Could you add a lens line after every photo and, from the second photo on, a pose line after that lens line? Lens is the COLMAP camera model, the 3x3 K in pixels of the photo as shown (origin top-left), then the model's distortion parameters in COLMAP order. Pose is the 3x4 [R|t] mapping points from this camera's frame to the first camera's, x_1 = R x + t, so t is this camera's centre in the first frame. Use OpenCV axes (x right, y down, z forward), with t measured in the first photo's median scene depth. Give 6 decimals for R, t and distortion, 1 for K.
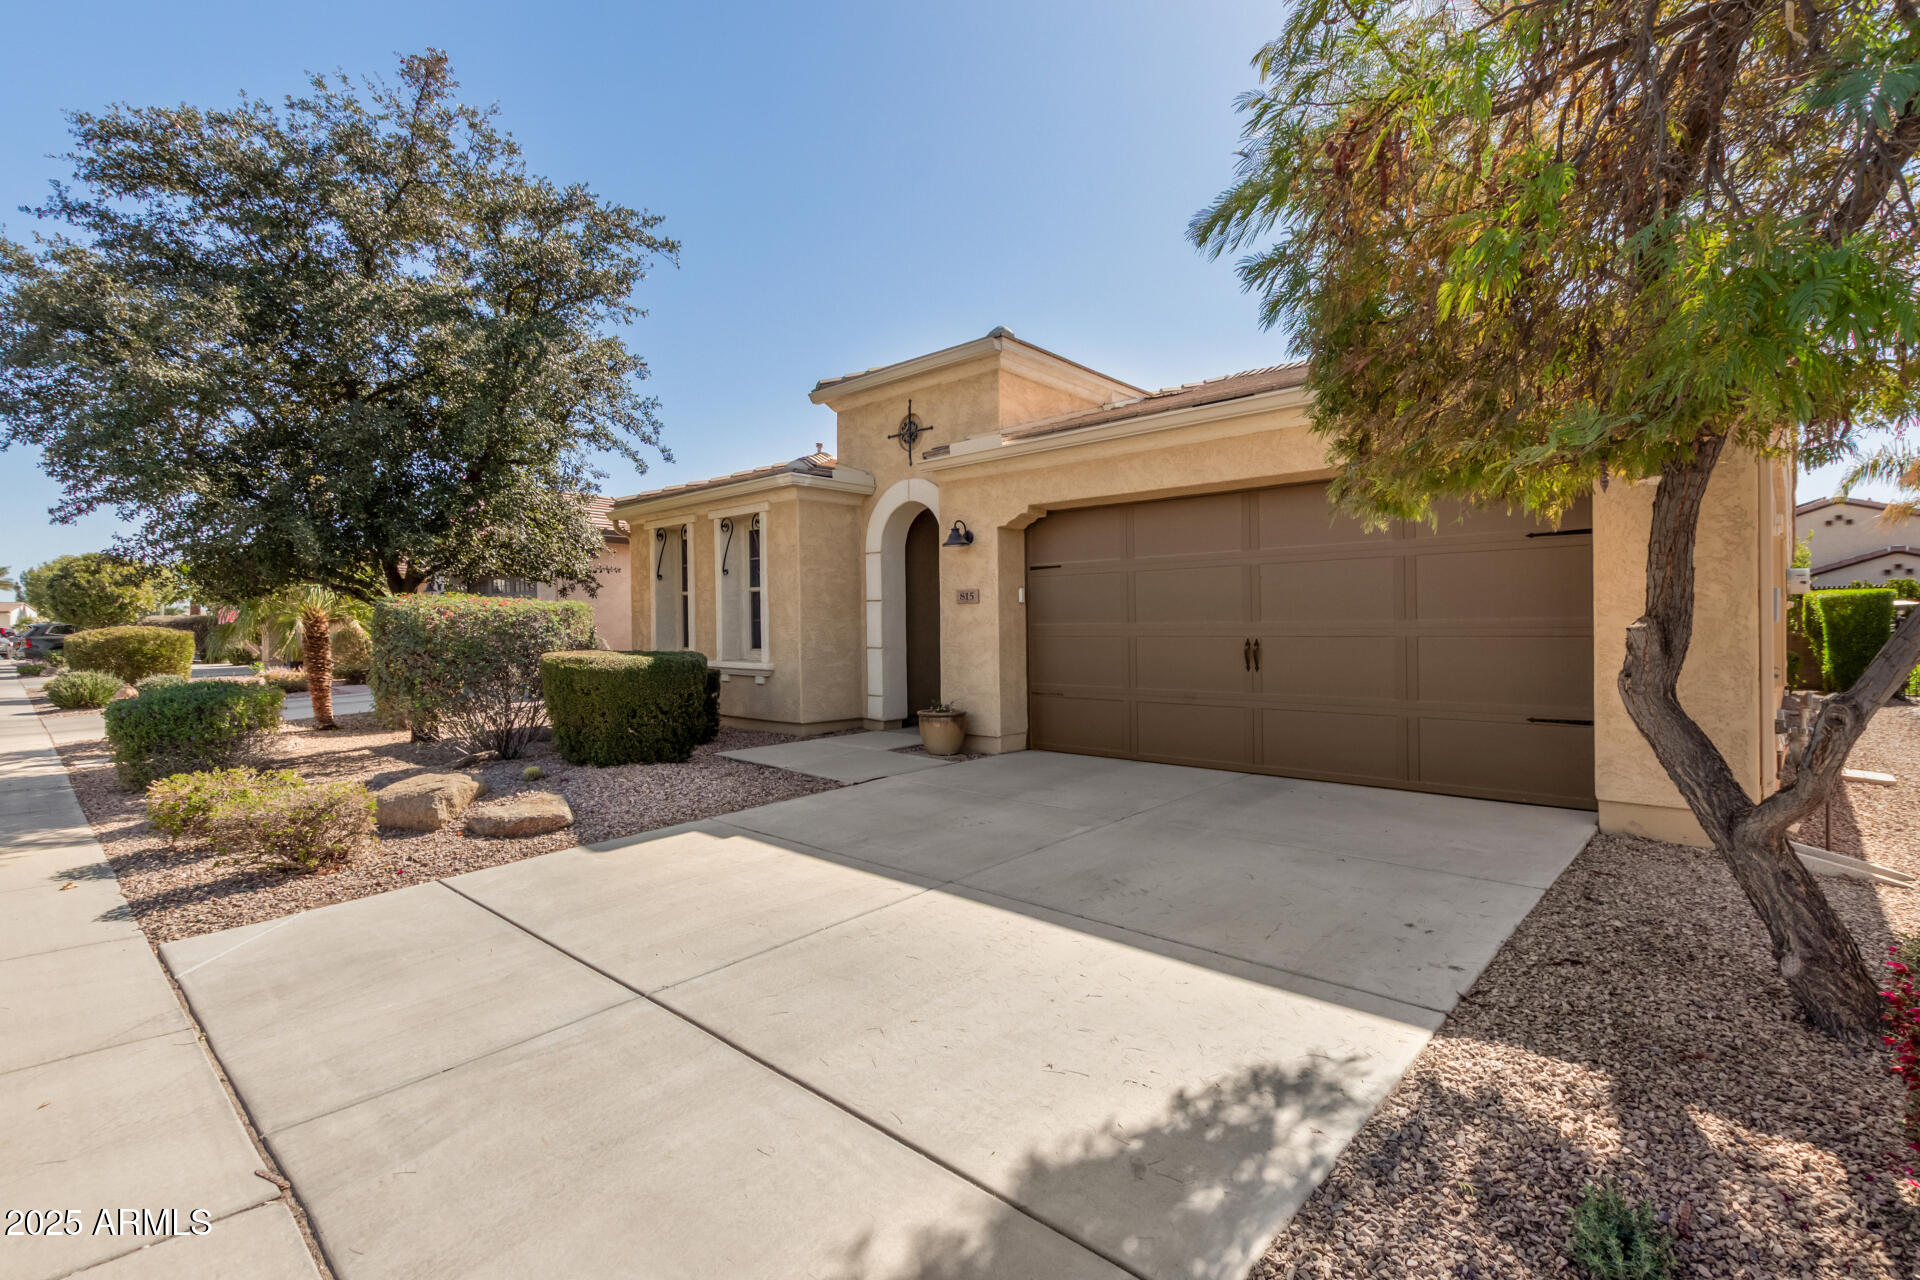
lens RADIAL K [[881.0, 0, 966.1], [0, 881.0, 644.2], [0, 0, 1]] dist [0.011891, -0.006289]
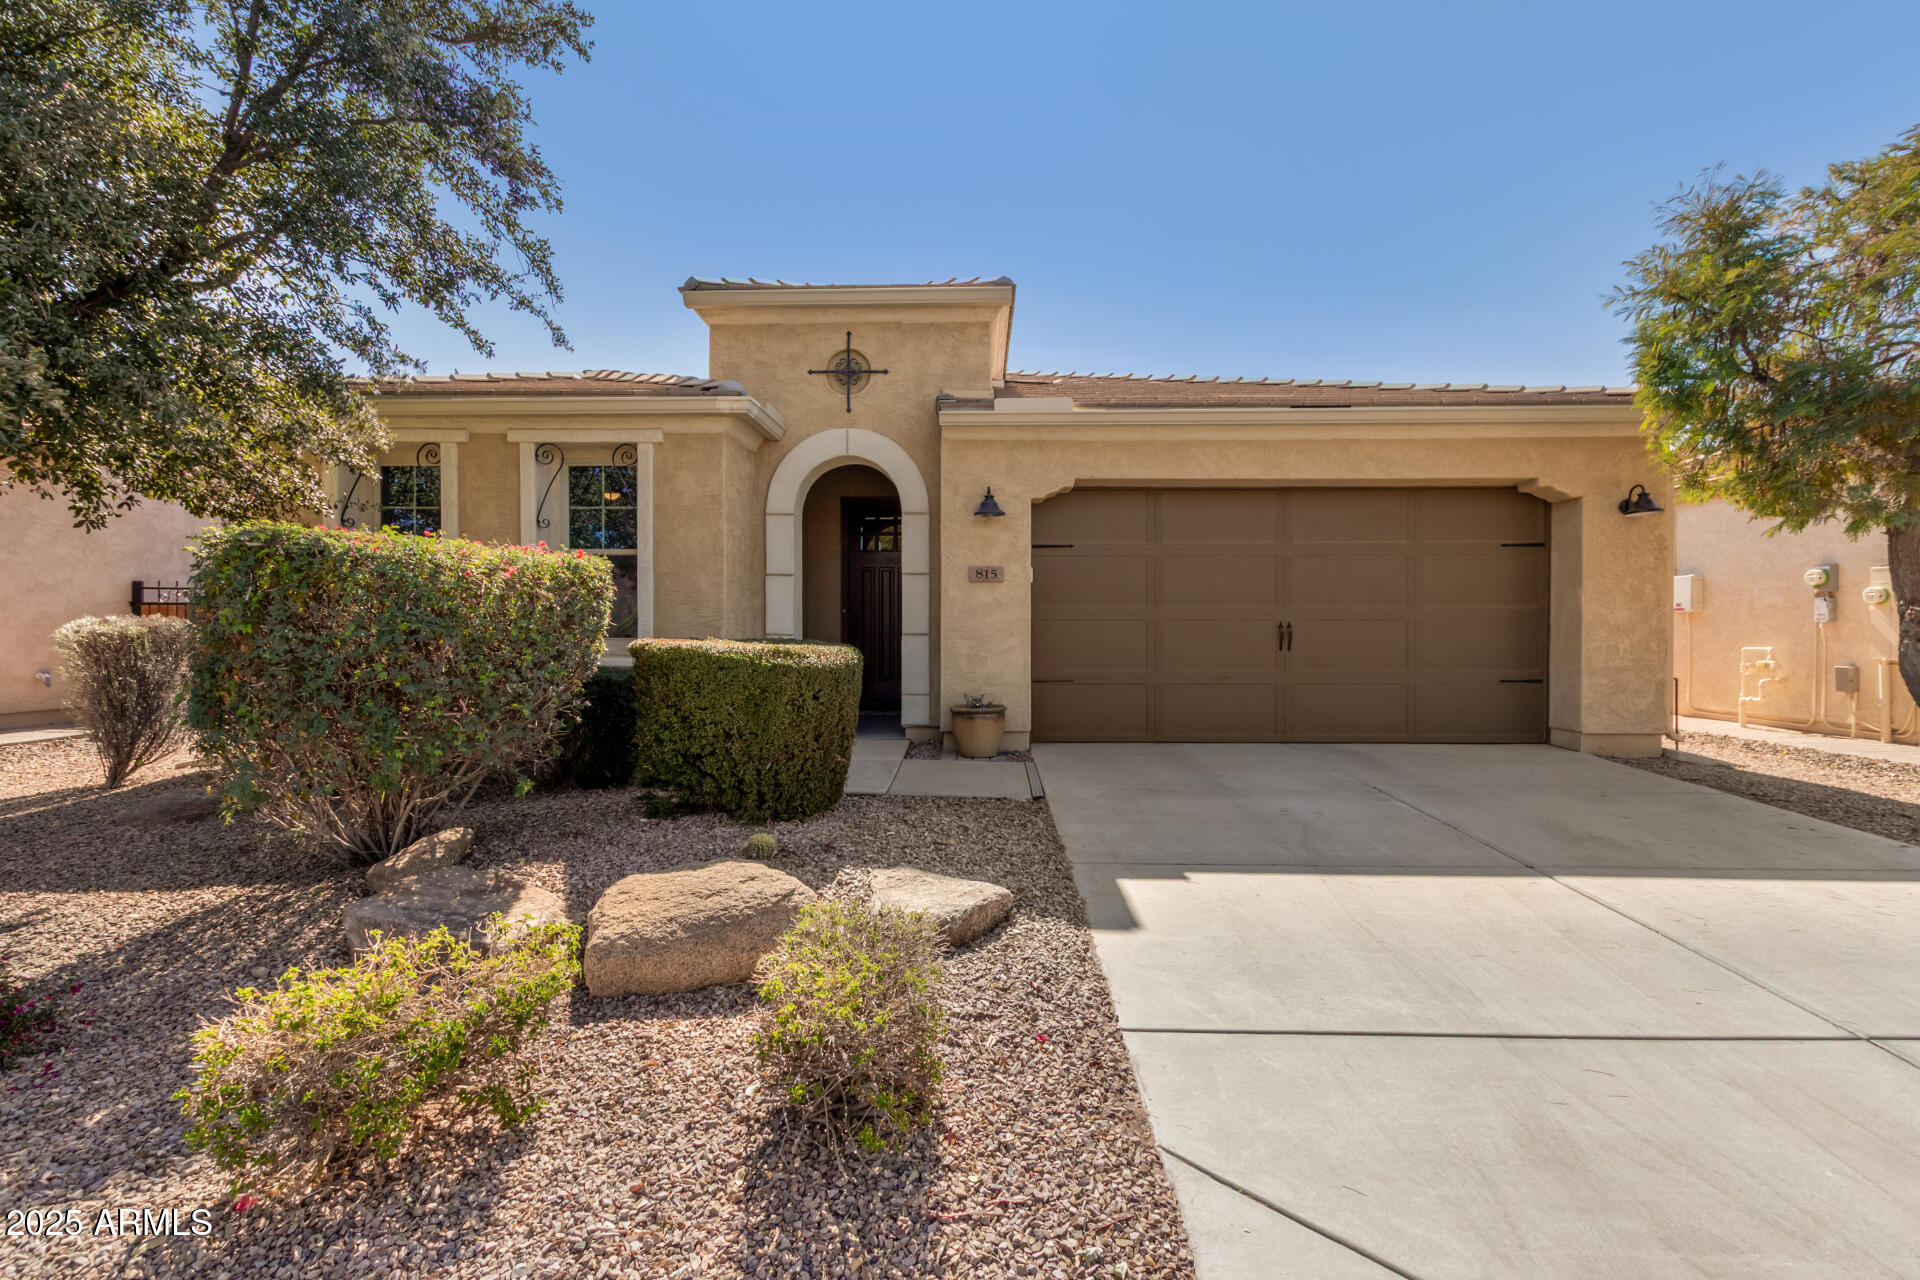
lens RADIAL K [[881.0, 0, 965.2], [0, 881.0, 624.1], [0, 0, 1]] dist [0.011891, -0.006289]
pose [[0.750342, 0.001274, 0.661048, -0.615234], [0.006402, 0.999937, -0.009193, 0.003715], [-0.661019, 0.011130, 0.750287, 0.368225]]
